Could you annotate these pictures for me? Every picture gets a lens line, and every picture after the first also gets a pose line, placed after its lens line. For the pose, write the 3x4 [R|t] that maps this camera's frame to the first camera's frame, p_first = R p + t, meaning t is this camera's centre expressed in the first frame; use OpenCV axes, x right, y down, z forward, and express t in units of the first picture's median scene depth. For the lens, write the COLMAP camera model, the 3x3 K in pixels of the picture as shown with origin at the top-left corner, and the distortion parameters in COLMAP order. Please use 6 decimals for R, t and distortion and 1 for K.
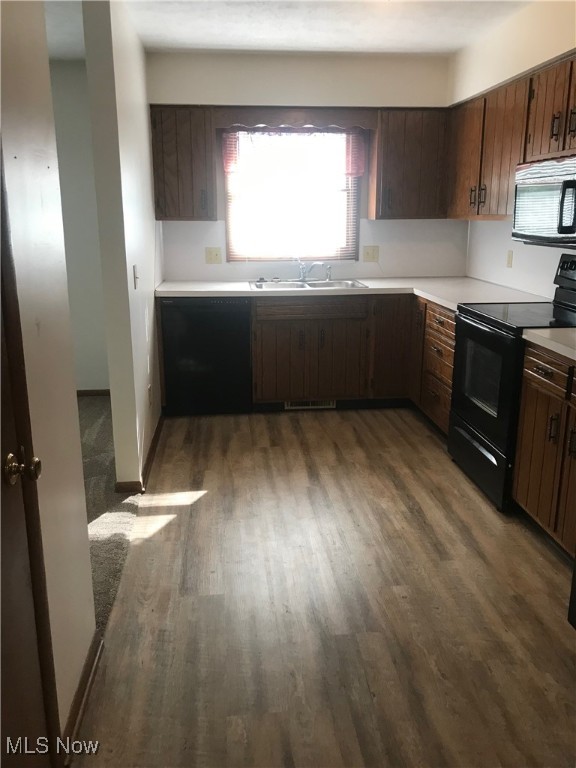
lens RADIAL K [[641.7, 0, 288.0], [0, 641.7, 384.0], [0, 0, 1]] dist [0.035083, -0.001348]
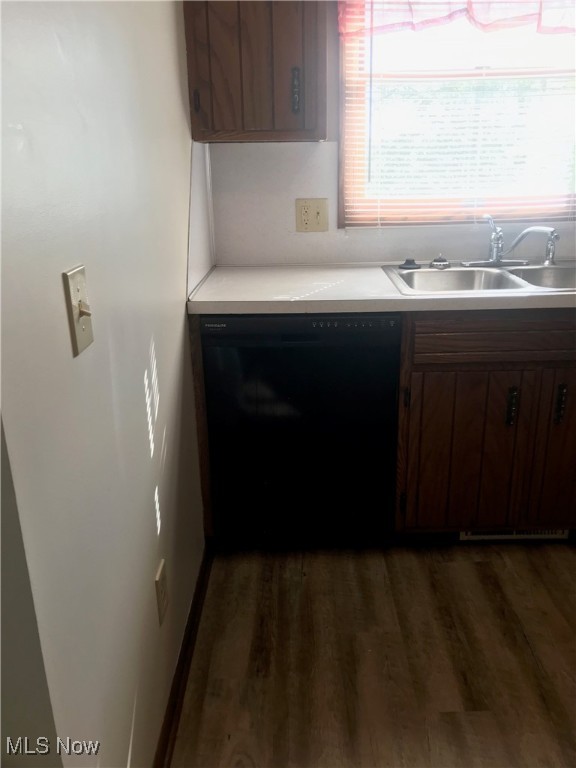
lens RADIAL K [[641.7, 0, 288.0], [0, 641.7, 384.0], [0, 0, 1]] dist [0.035083, -0.001348]
pose [[0.993923, 0.016414, -0.108848, -0.085834], [-0.007867, 0.996884, 0.078493, -0.119279], [0.109797, -0.077160, 0.990955, 0.544823]]
